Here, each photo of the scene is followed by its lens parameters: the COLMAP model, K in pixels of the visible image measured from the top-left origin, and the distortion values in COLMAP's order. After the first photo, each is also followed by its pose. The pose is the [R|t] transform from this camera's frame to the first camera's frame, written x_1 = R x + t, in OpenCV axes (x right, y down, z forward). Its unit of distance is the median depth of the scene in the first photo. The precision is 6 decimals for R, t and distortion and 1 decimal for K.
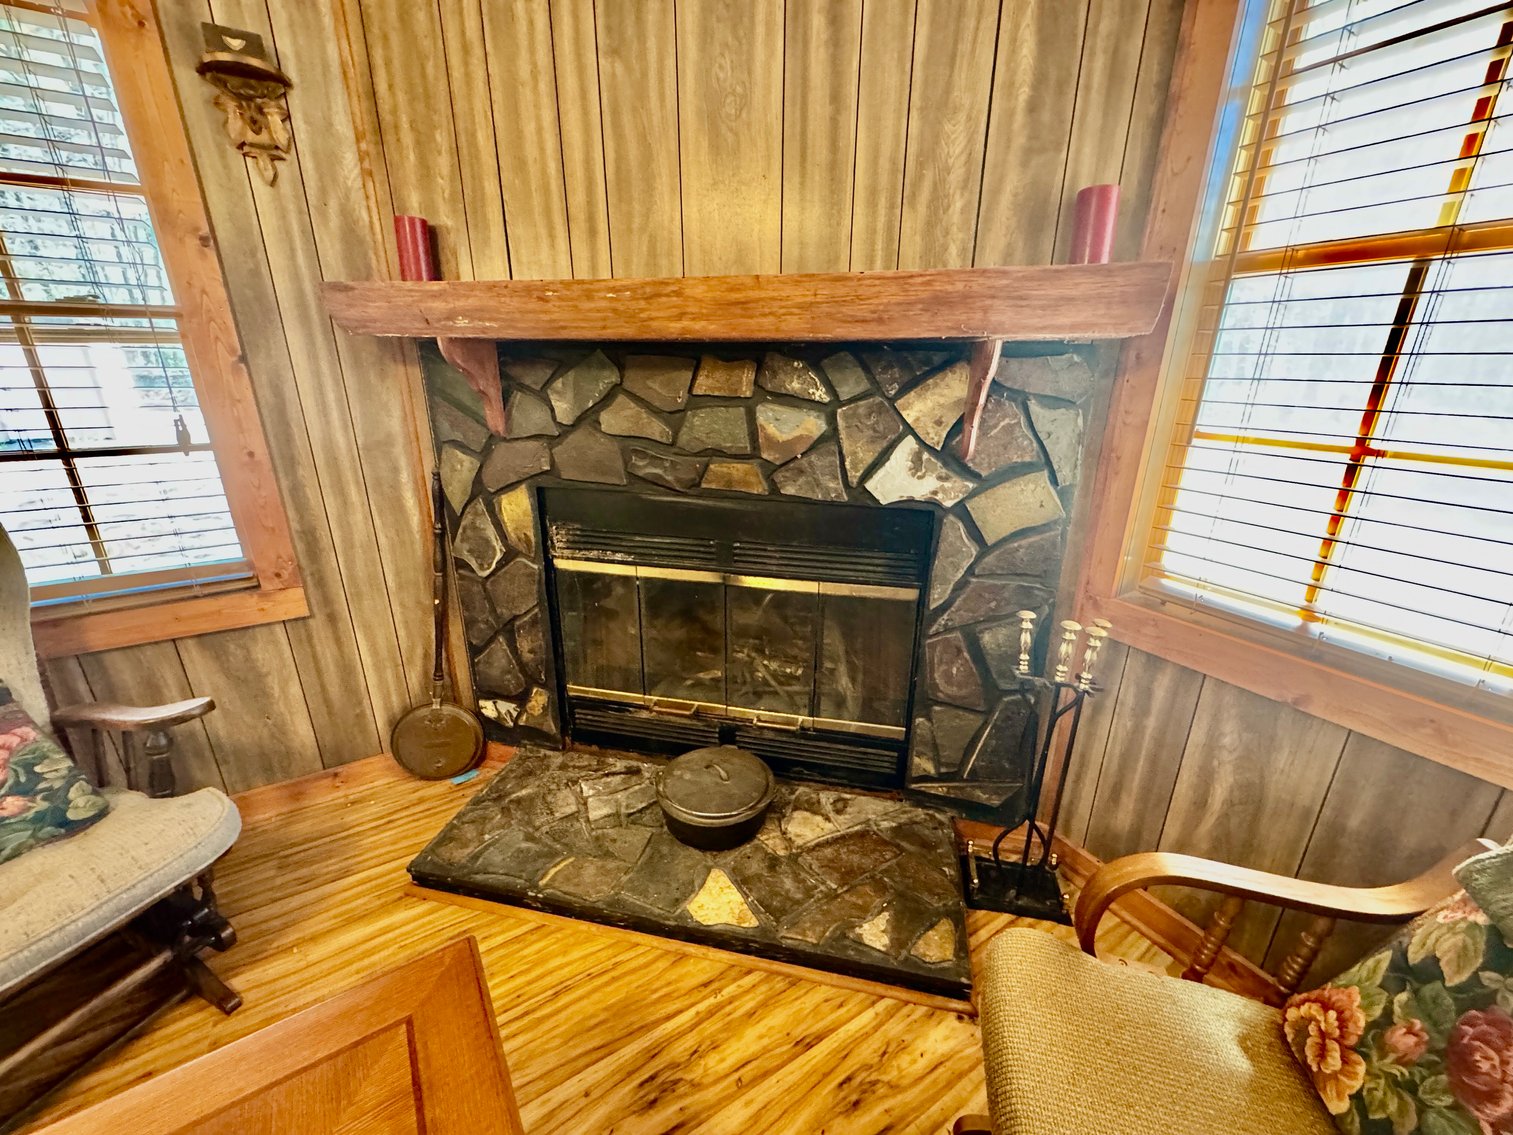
lens RADIAL K [[604.4, 0, 754.4], [0, 604.4, 564.9], [0, 0, 1]] dist [-0.002782, 0.000375]
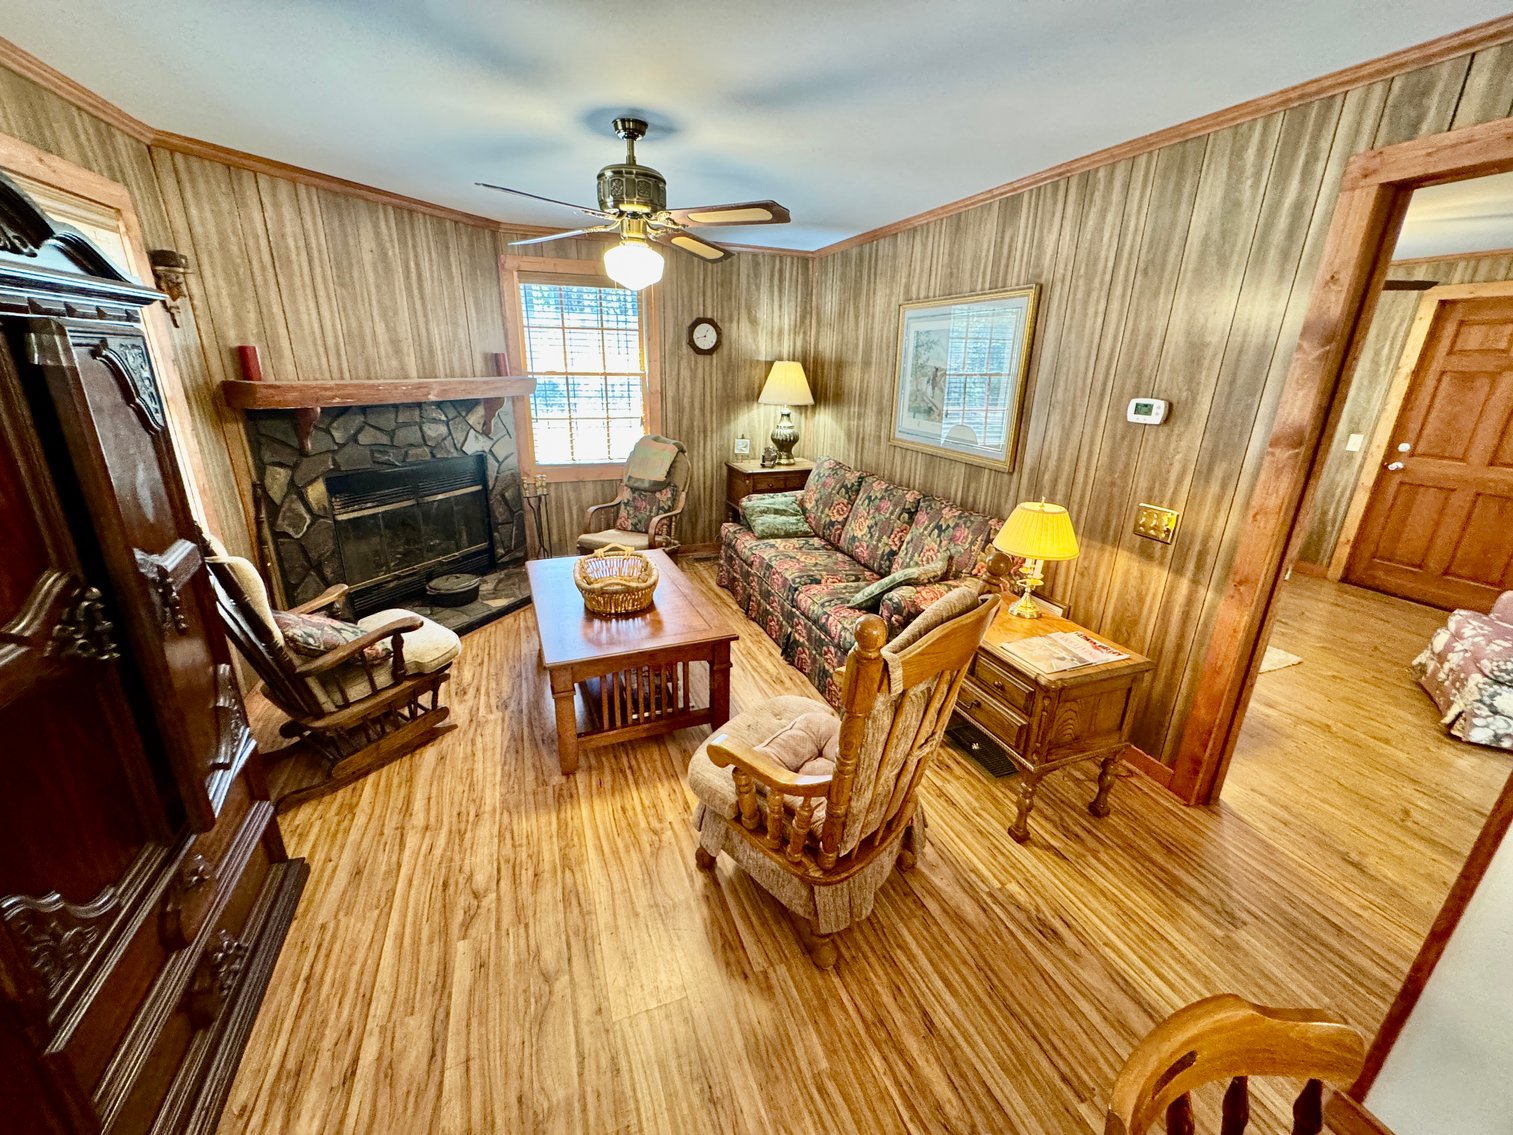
lens RADIAL K [[604.4, 0, 754.4], [0, 604.4, 564.9], [0, 0, 1]] dist [-0.002782, 0.000375]
pose [[0.186099, -0.317804, 0.929714, -2.166777], [0.297874, 0.919959, 0.254845, 0.045846], [-0.936290, 0.229511, 0.265869, -0.798069]]
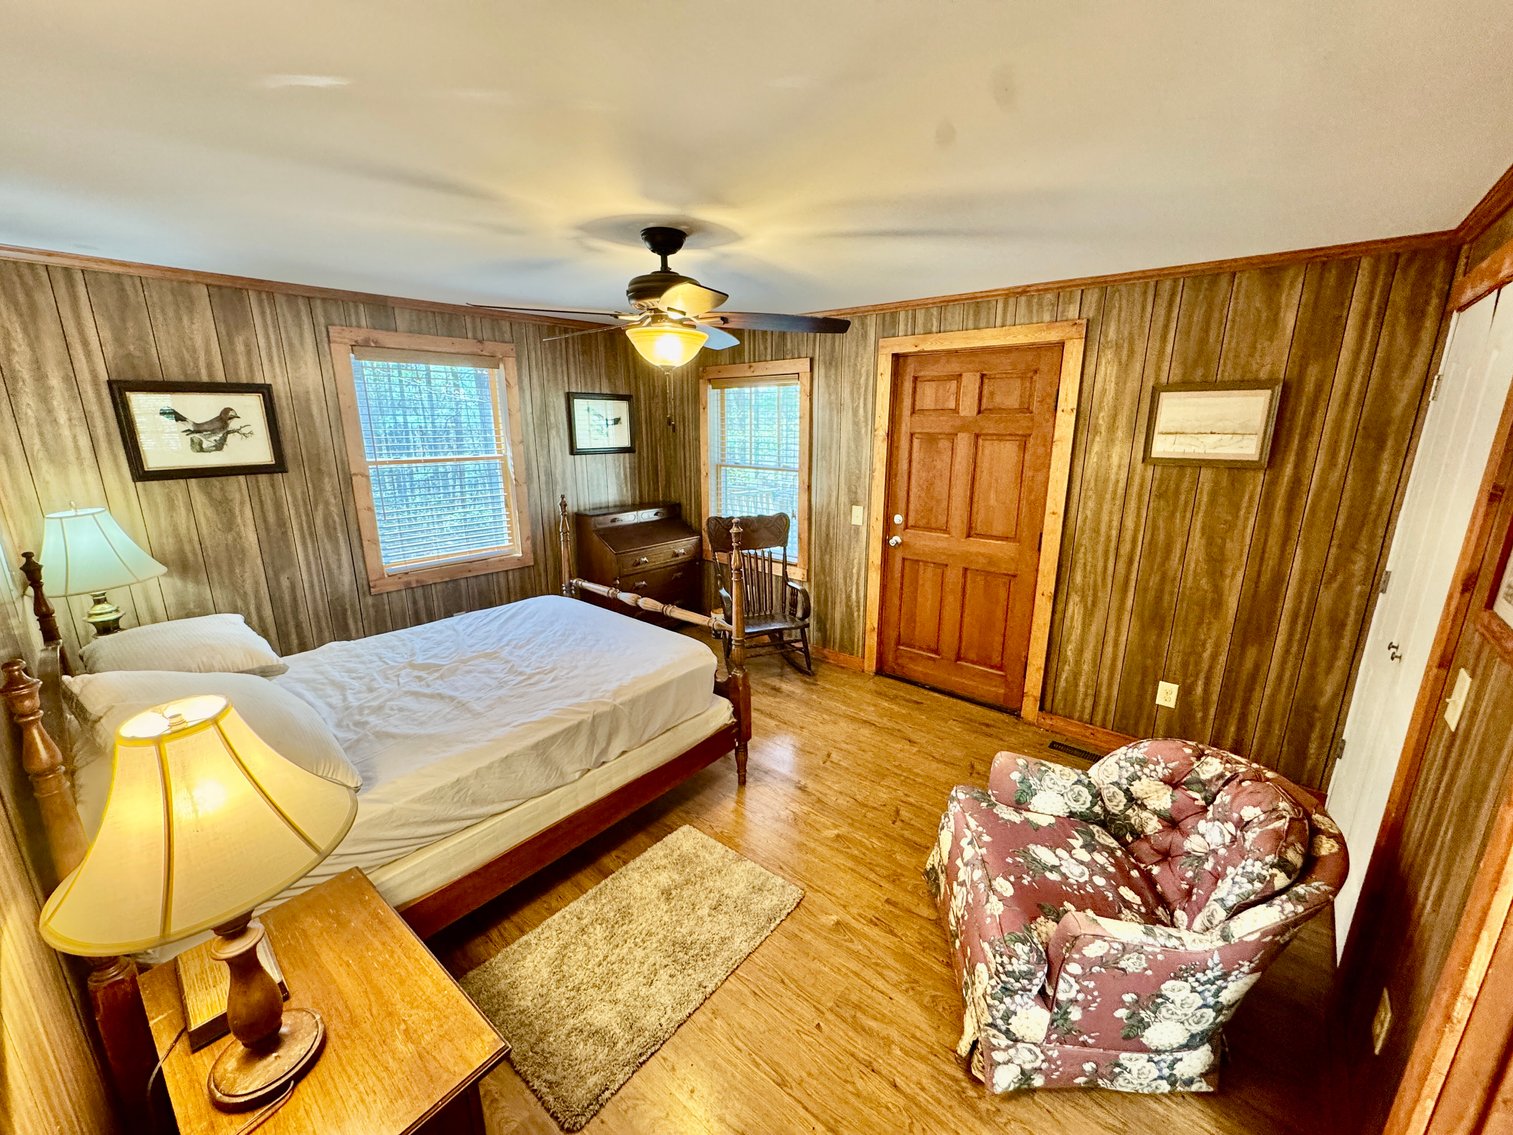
lens RADIAL K [[604.4, 0, 754.4], [0, 604.4, 564.9], [0, 0, 1]] dist [-0.002782, 0.000375]
pose [[-0.311861, -0.232991, 0.921118, -0.864572], [0.303229, 0.894363, 0.328888, 0.362593], [-0.900441, 0.381877, -0.208267, -1.966865]]
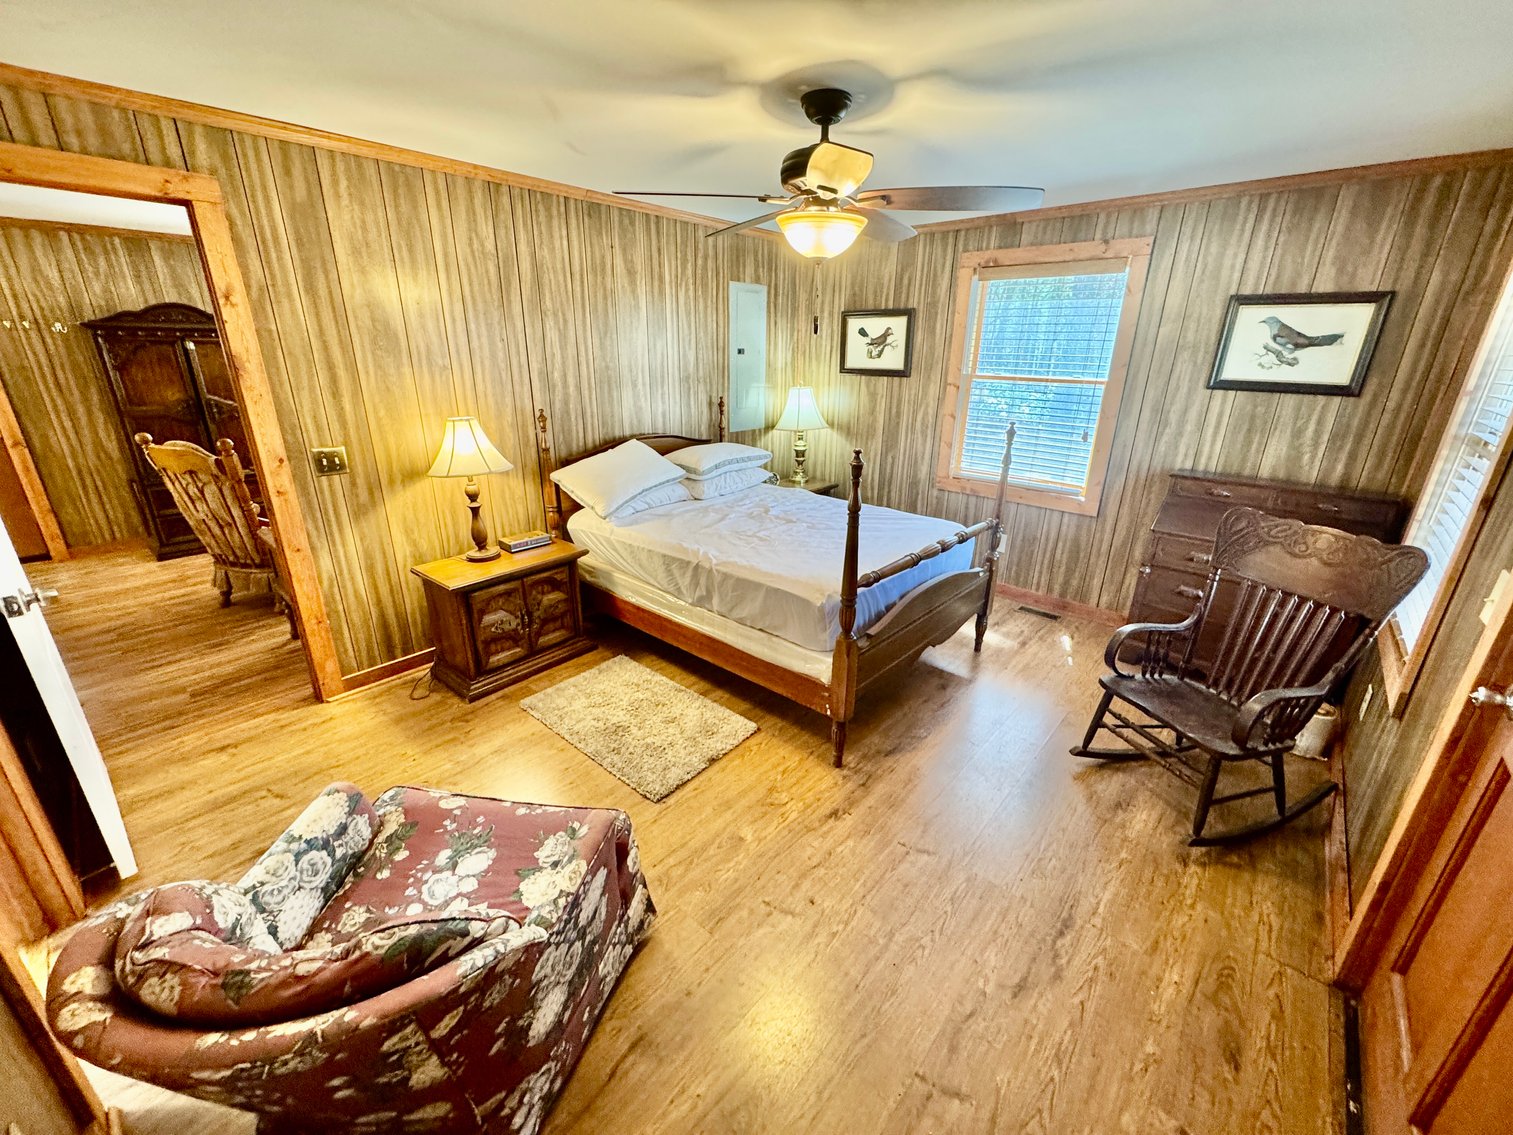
lens RADIAL K [[604.4, 0, 754.4], [0, 604.4, 564.9], [0, 0, 1]] dist [-0.002782, 0.000375]
pose [[0.956216, -0.093656, 0.277272, 0.162315], [0.088262, 0.995586, 0.031899, 1.007469], [-0.279036, -0.006029, 0.960262, -3.610287]]
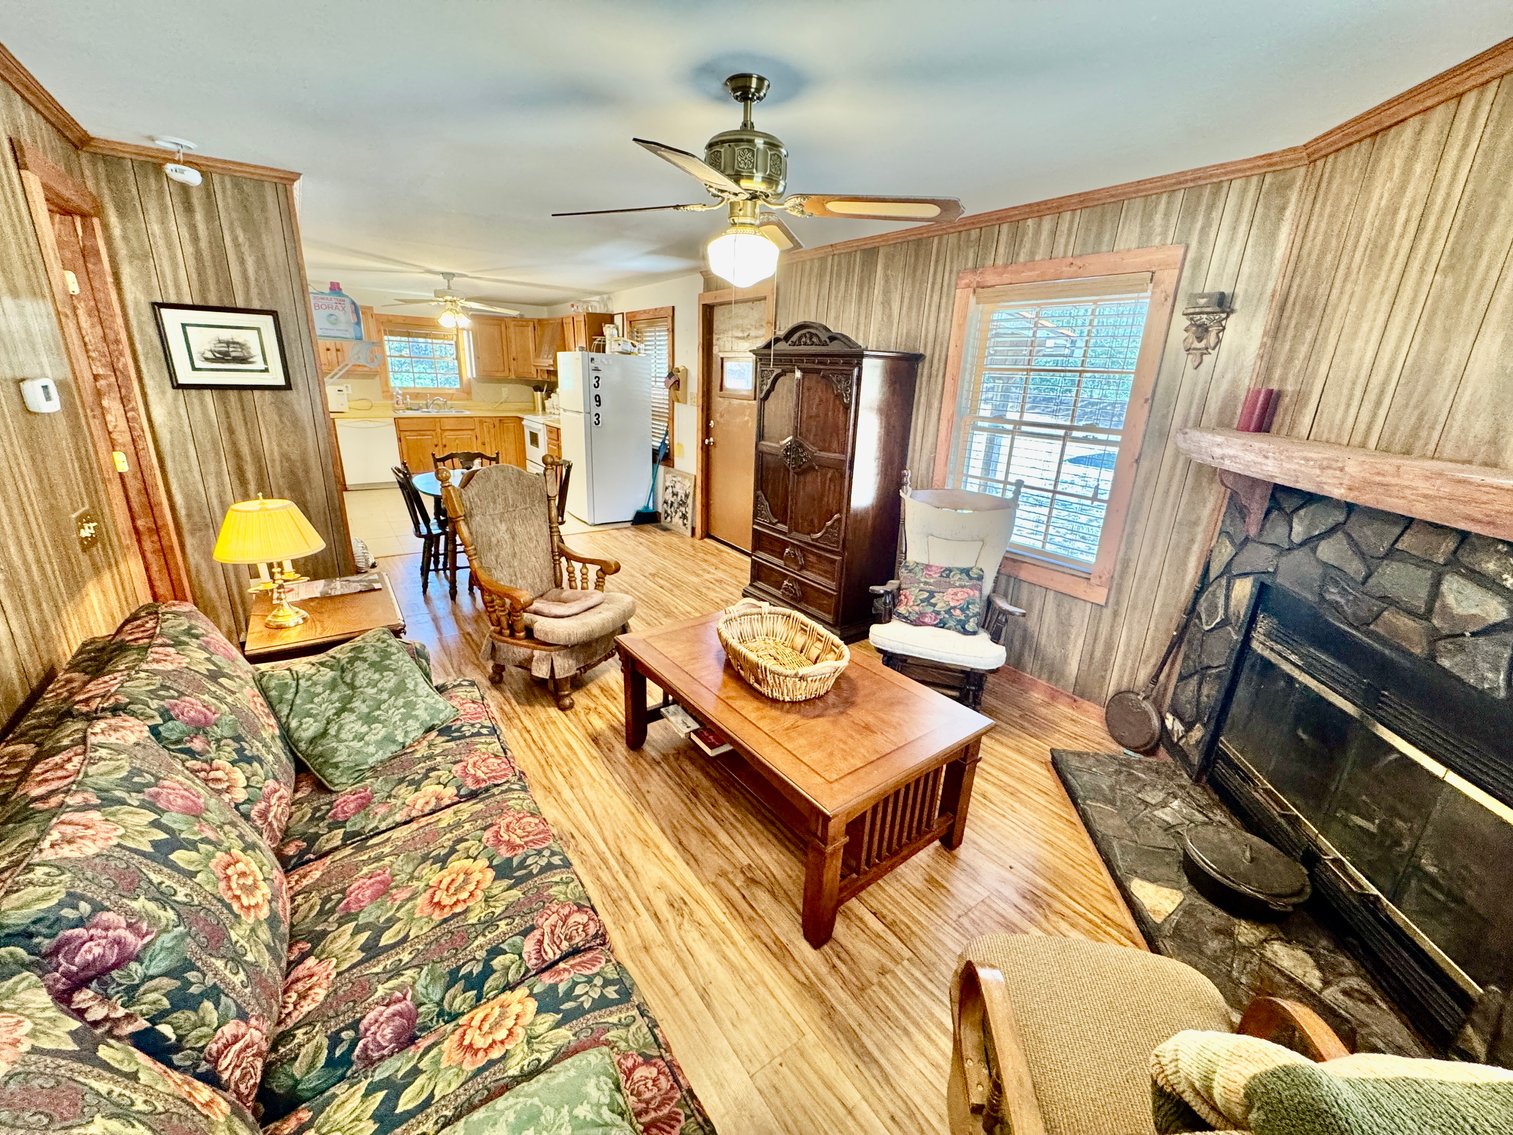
lens RADIAL K [[604.4, 0, 754.4], [0, 604.4, 564.9], [0, 0, 1]] dist [-0.002782, 0.000375]
pose [[0.072359, 0.301653, -0.950668, 0.849545], [-0.360303, 0.896704, 0.257105, -0.111227], [0.930025, 0.323925, 0.173571, -0.266273]]
